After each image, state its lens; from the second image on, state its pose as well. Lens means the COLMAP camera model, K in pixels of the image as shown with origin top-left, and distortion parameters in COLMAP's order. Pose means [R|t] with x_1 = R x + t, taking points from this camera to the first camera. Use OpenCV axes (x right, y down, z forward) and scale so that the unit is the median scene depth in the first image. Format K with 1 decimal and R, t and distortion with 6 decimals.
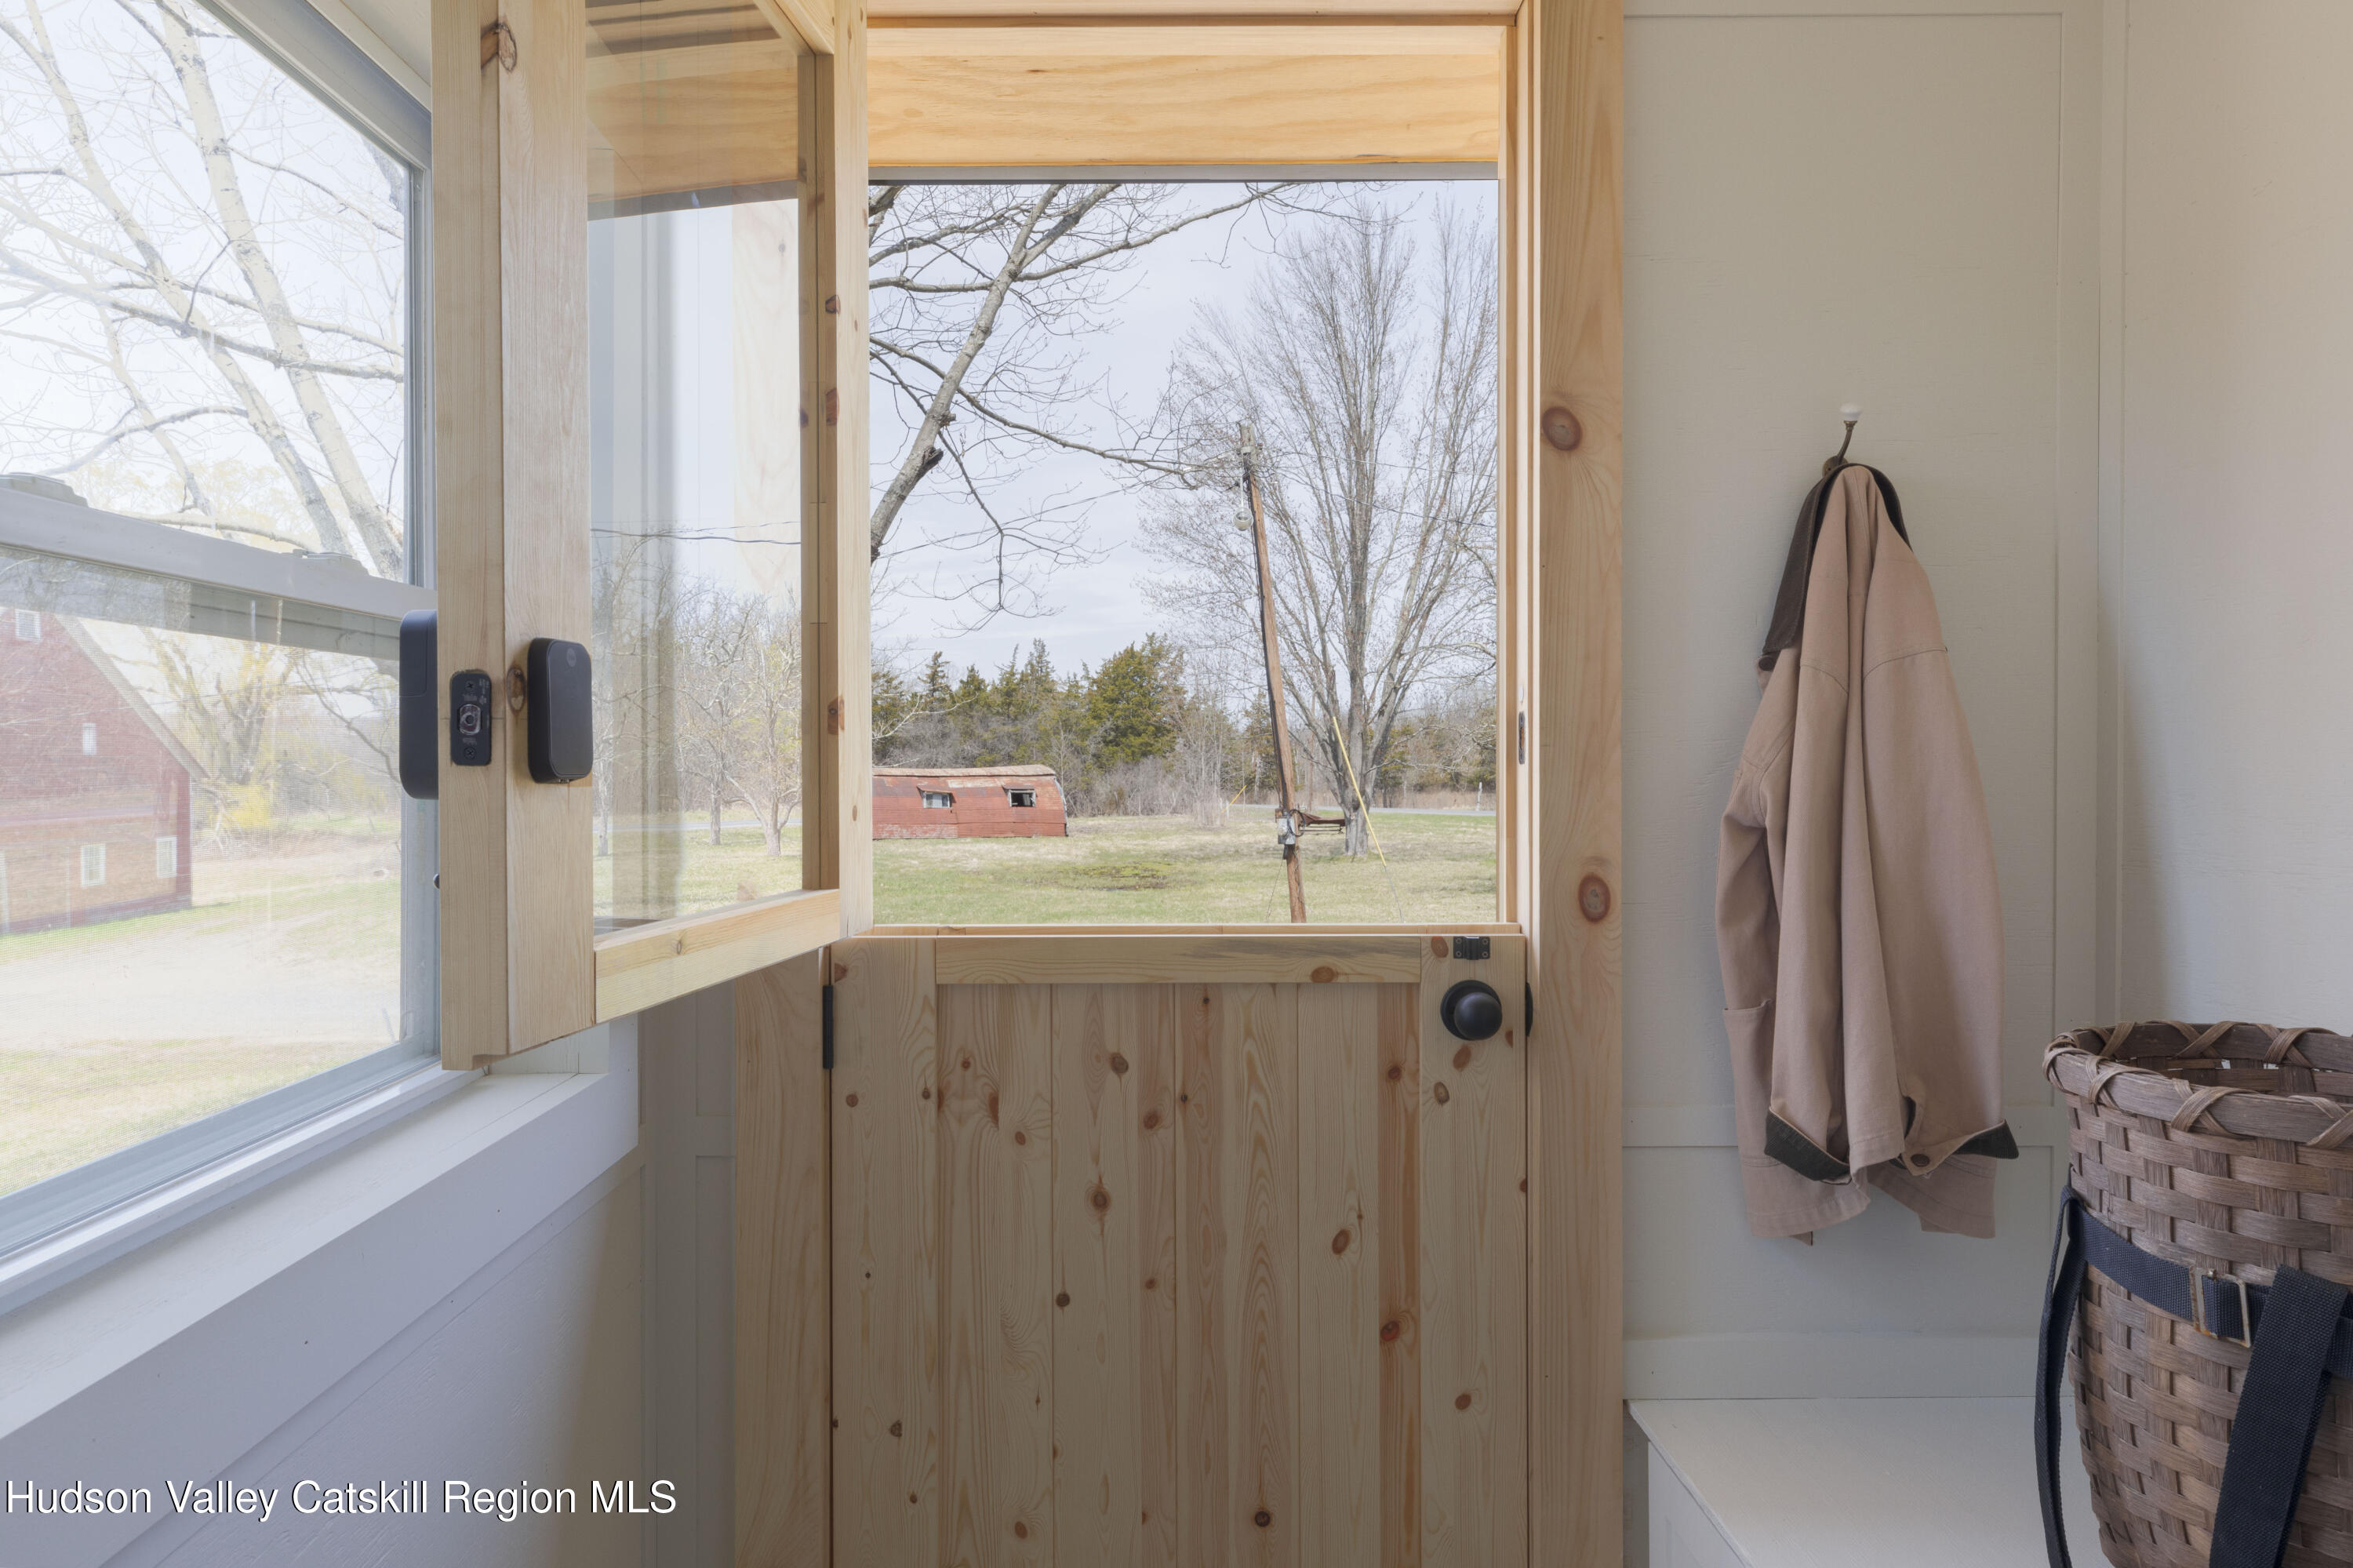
lens RADIAL K [[1621.5, 0, 1192.9], [0, 1621.5, 775.5], [0, 0, 1]] dist [0.020841, 0.002975]
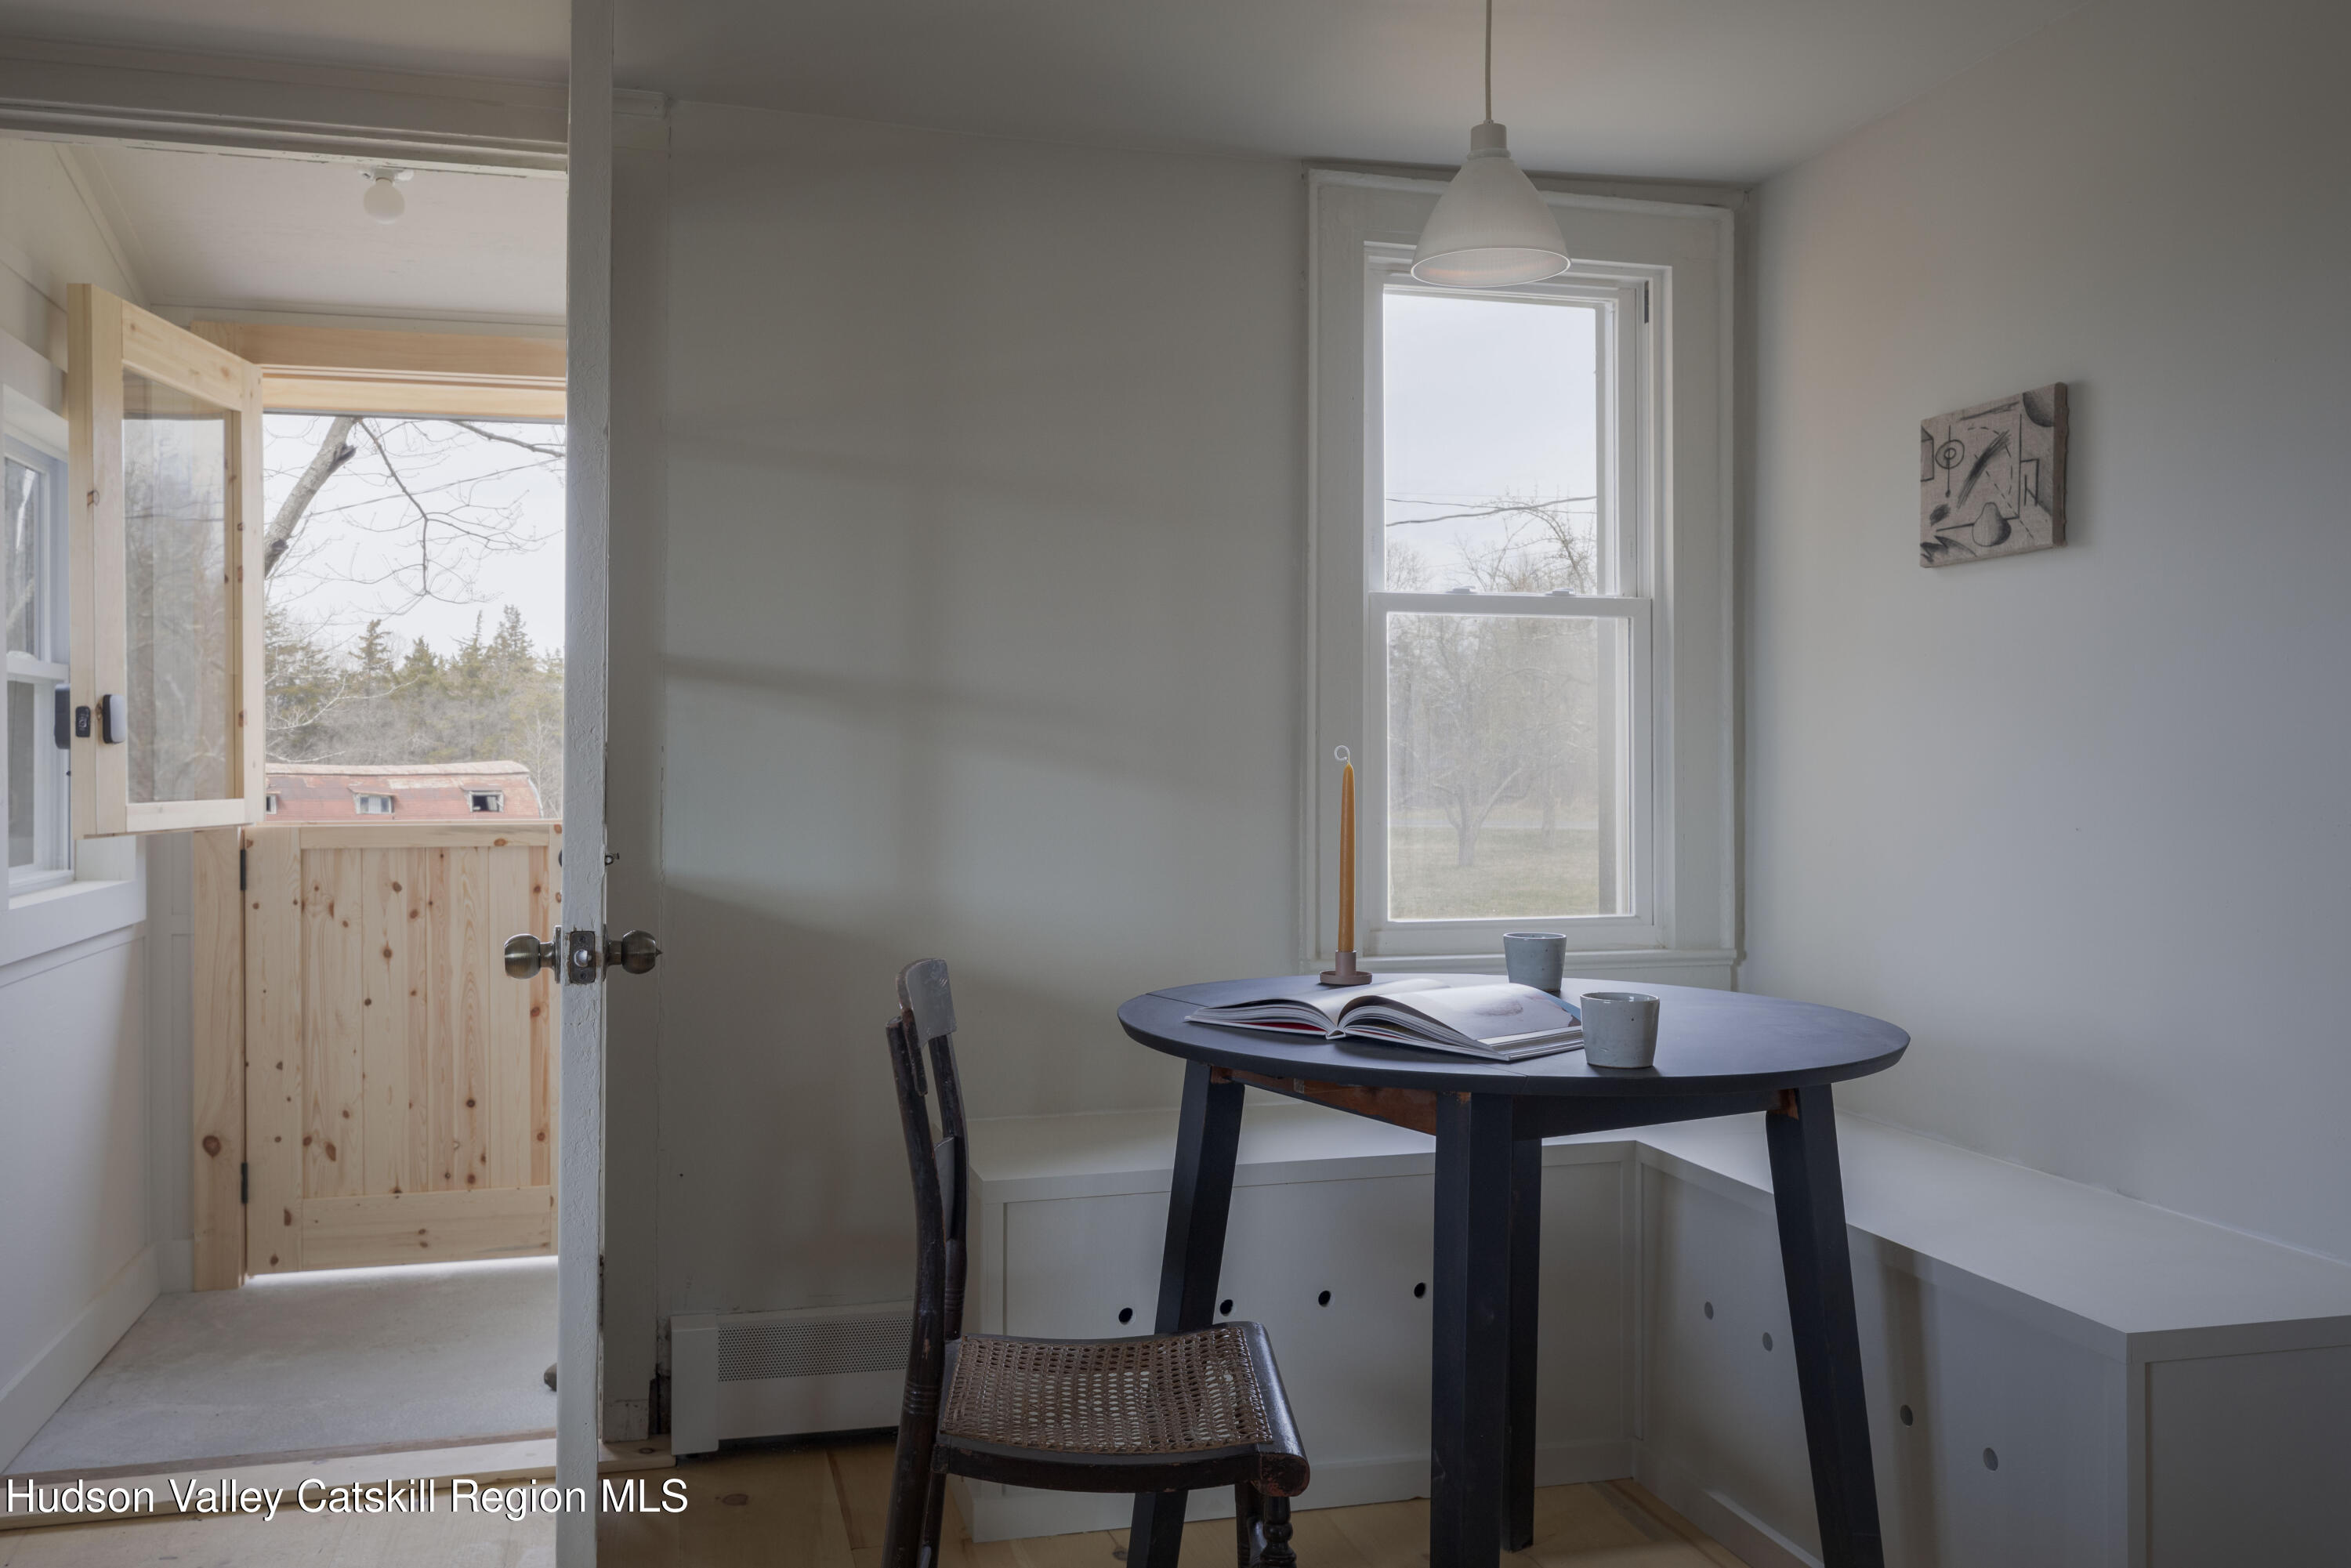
lens RADIAL K [[1868.8, 0, 1180.6], [0, 1868.8, 783.8], [0, 0, 1]] dist [0.001189, -0.004407]
pose [[0.968696, 0.001391, 0.248245, 0.328371], [-0.002556, 0.999987, 0.004373, 0.034027], [-0.248236, -0.004871, 0.968687, -1.541331]]
